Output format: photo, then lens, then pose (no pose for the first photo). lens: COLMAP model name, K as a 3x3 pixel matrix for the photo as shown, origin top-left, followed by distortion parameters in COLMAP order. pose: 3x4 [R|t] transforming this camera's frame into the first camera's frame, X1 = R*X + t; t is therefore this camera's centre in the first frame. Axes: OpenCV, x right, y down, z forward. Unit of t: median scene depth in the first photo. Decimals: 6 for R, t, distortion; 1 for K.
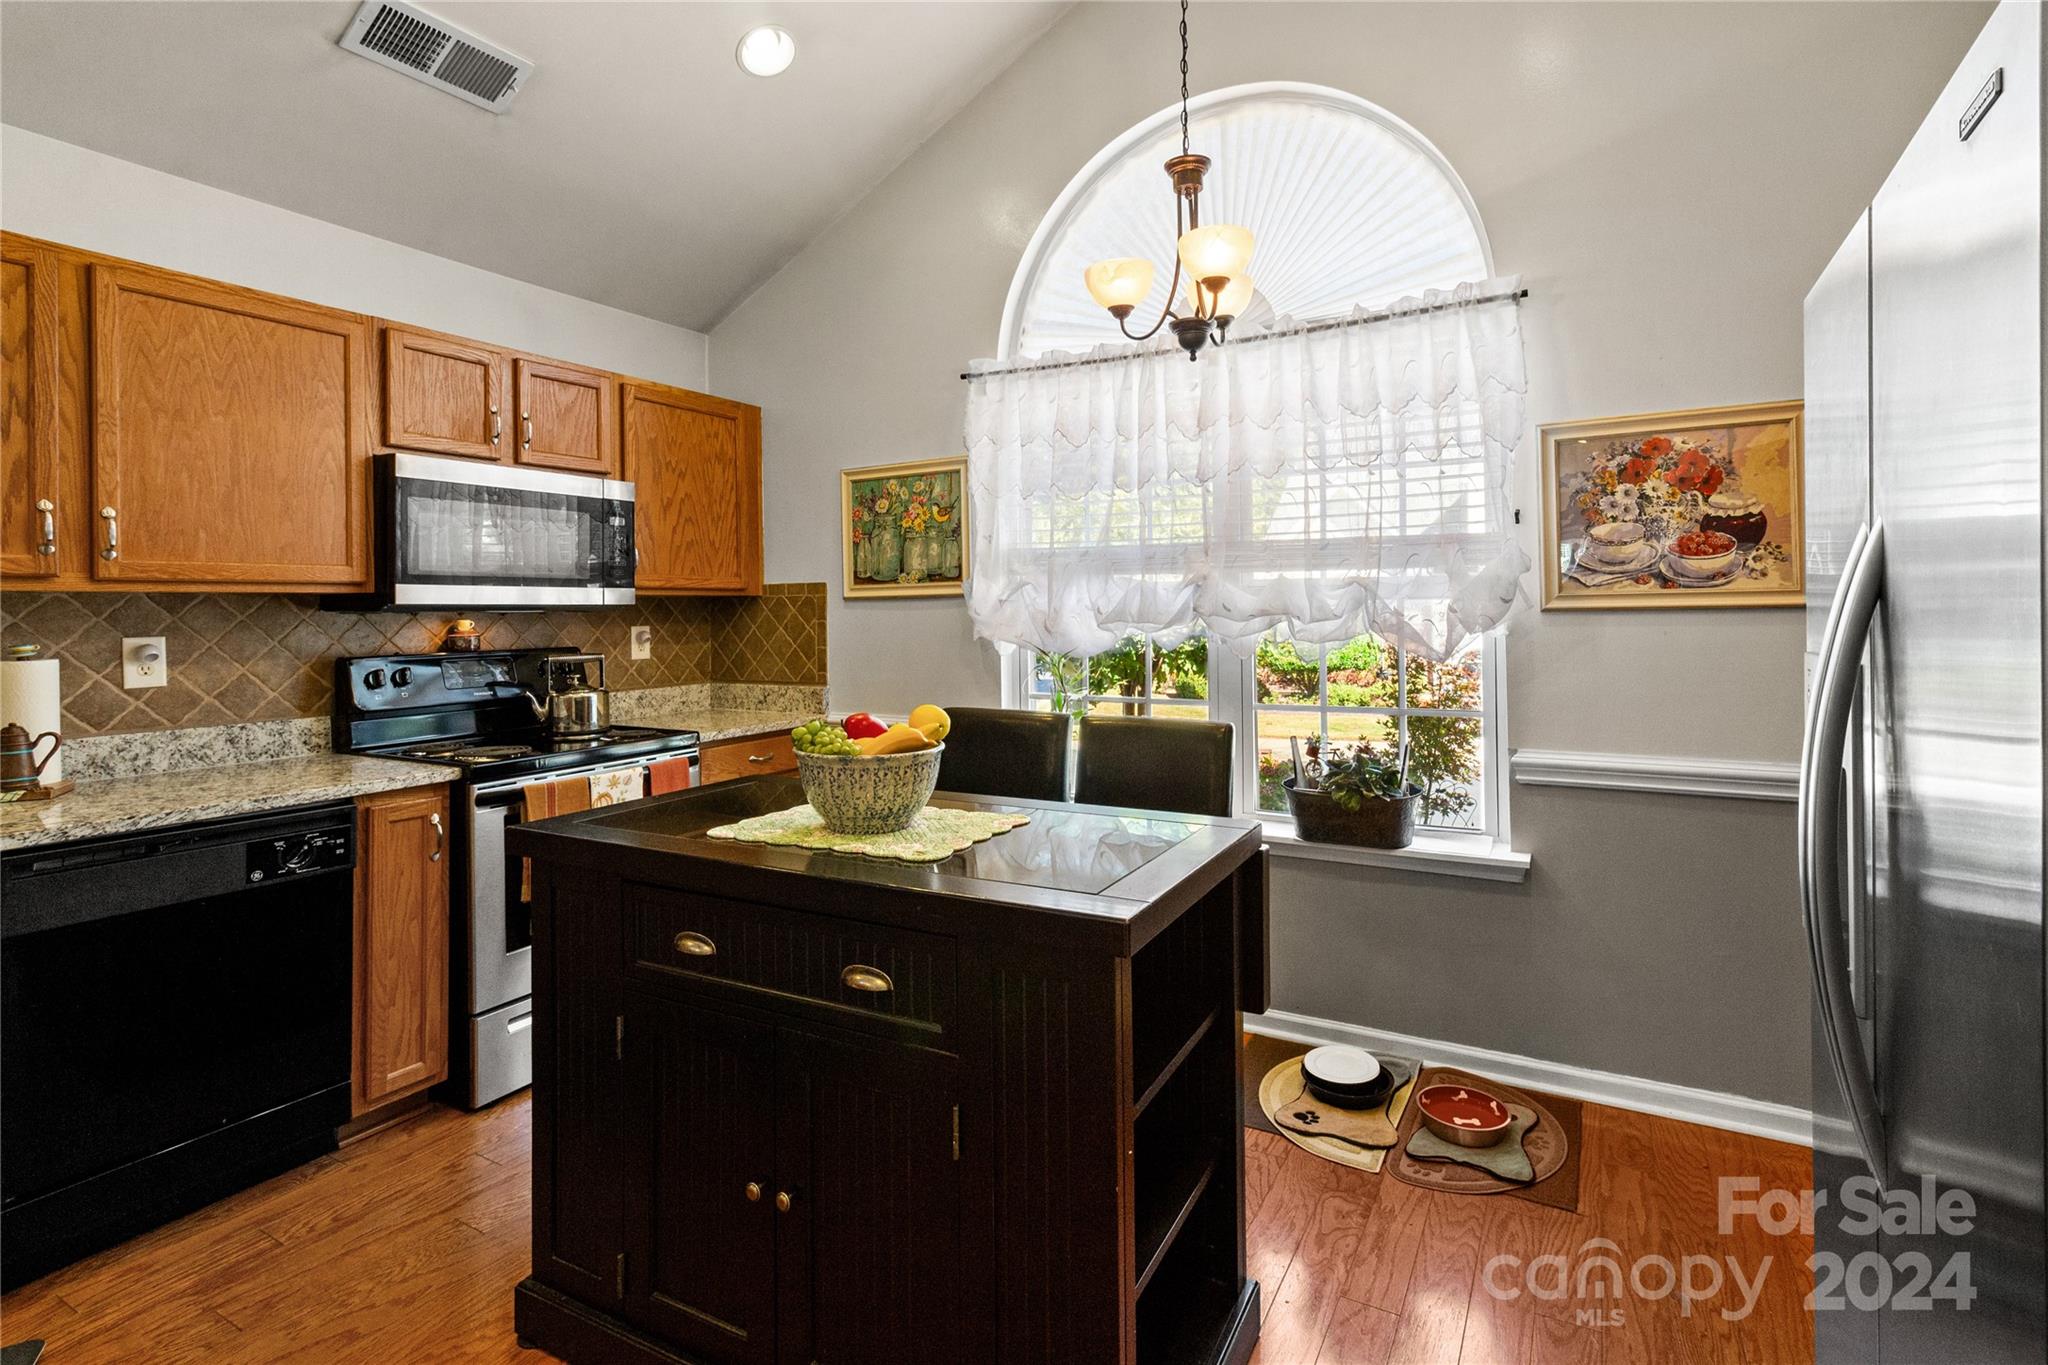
lens RADIAL K [[970.6, 0, 1069.5], [0, 970.6, 595.3], [0, 0, 1]] dist [0.001731, 0.000863]
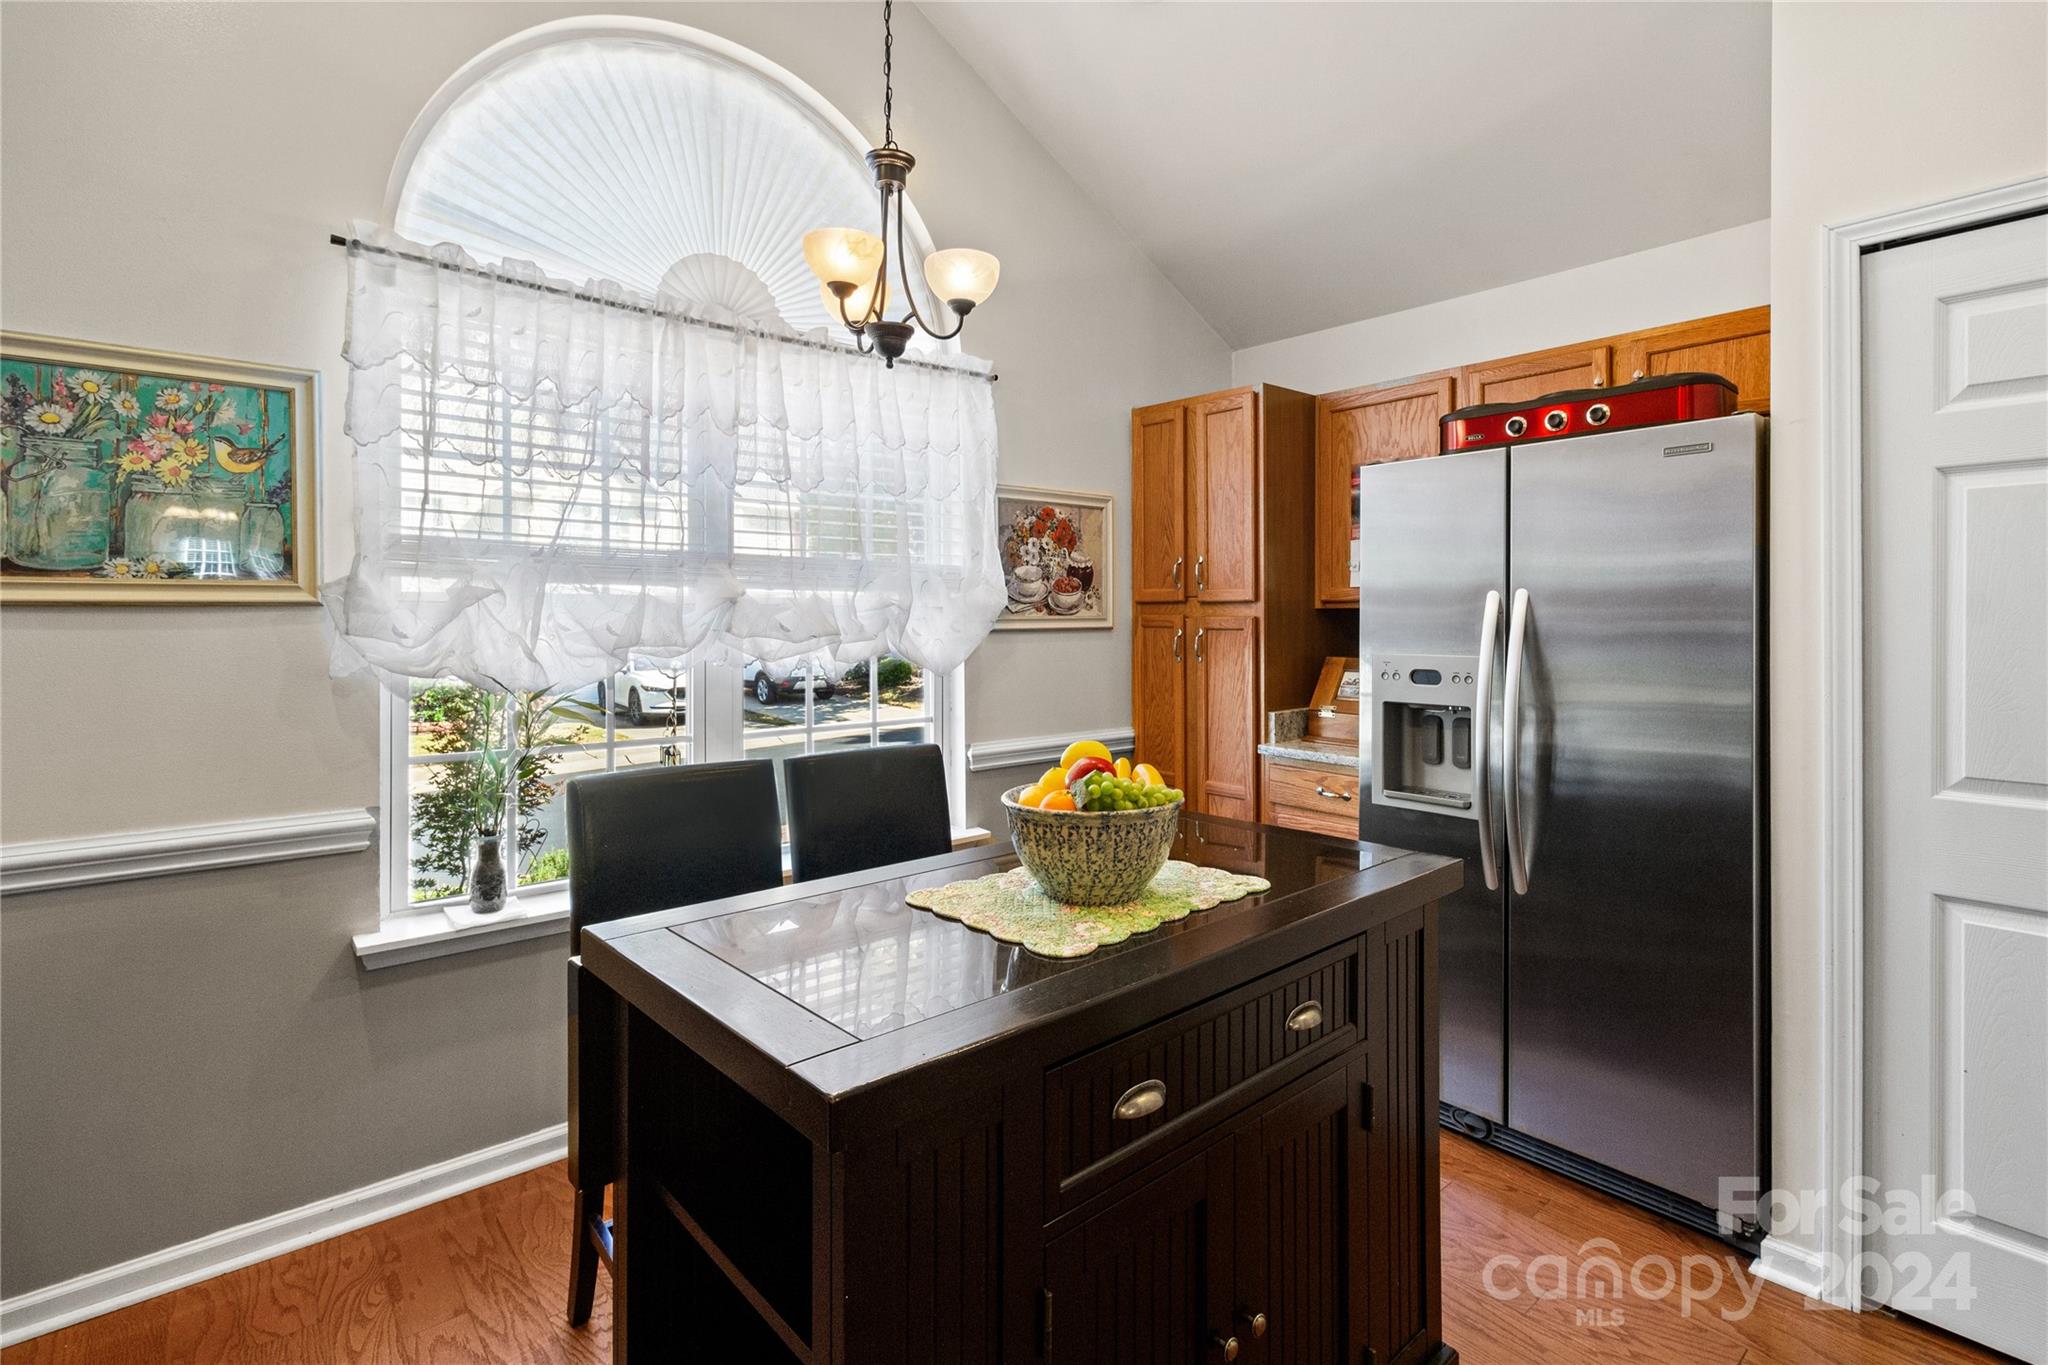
lens RADIAL K [[970.6, 0, 1021.6], [0, 970.6, 612.0], [0, 0, 1]] dist [0.001731, 0.000863]
pose [[0.365851, 0.017735, 0.930505, -0.676866], [-0.018116, 0.999765, -0.011933, 0.005164], [-0.930497, -0.012491, 0.366086, 0.509777]]
